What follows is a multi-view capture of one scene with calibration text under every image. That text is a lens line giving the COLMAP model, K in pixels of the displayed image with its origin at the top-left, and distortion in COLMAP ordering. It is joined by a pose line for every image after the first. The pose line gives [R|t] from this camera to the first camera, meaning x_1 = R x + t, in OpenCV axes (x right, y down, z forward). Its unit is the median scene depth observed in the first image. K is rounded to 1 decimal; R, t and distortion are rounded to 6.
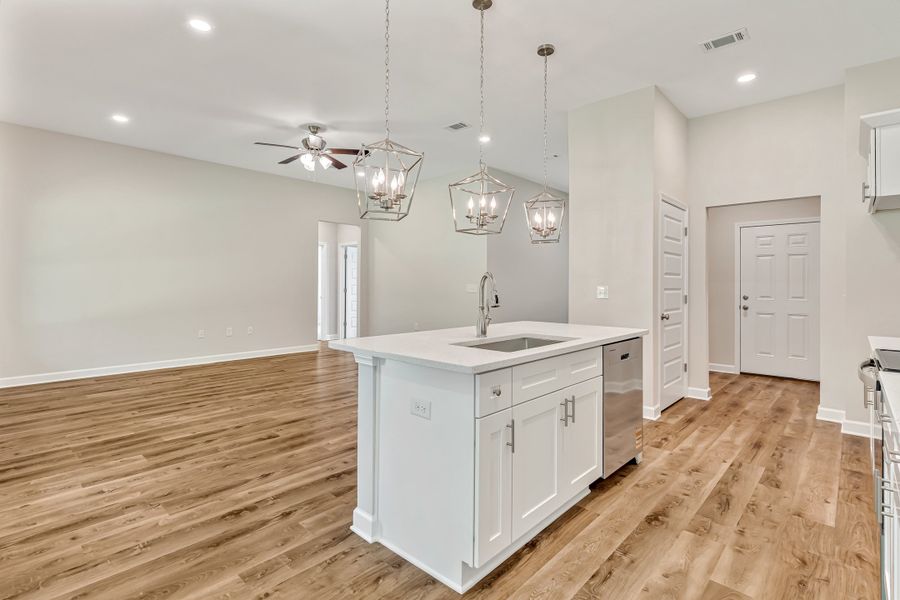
lens RADIAL K [[431.9, 0, 449.0], [0, 431.9, 288.9], [0, 0, 1]] dist [0.002845, 0.000250]
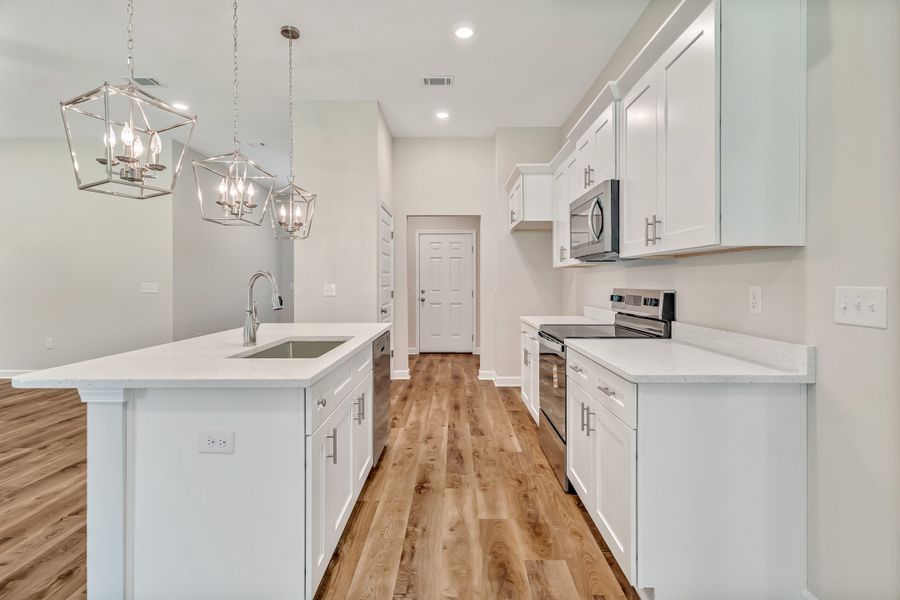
lens RADIAL K [[431.9, 0, 449.0], [0, 431.9, 288.9], [0, 0, 1]] dist [0.002845, 0.000250]
pose [[0.740325, -0.018754, 0.671987, -0.204938], [0.012756, 0.999823, 0.013850, -0.007709], [-0.672128, -0.001681, 0.740433, 0.095667]]
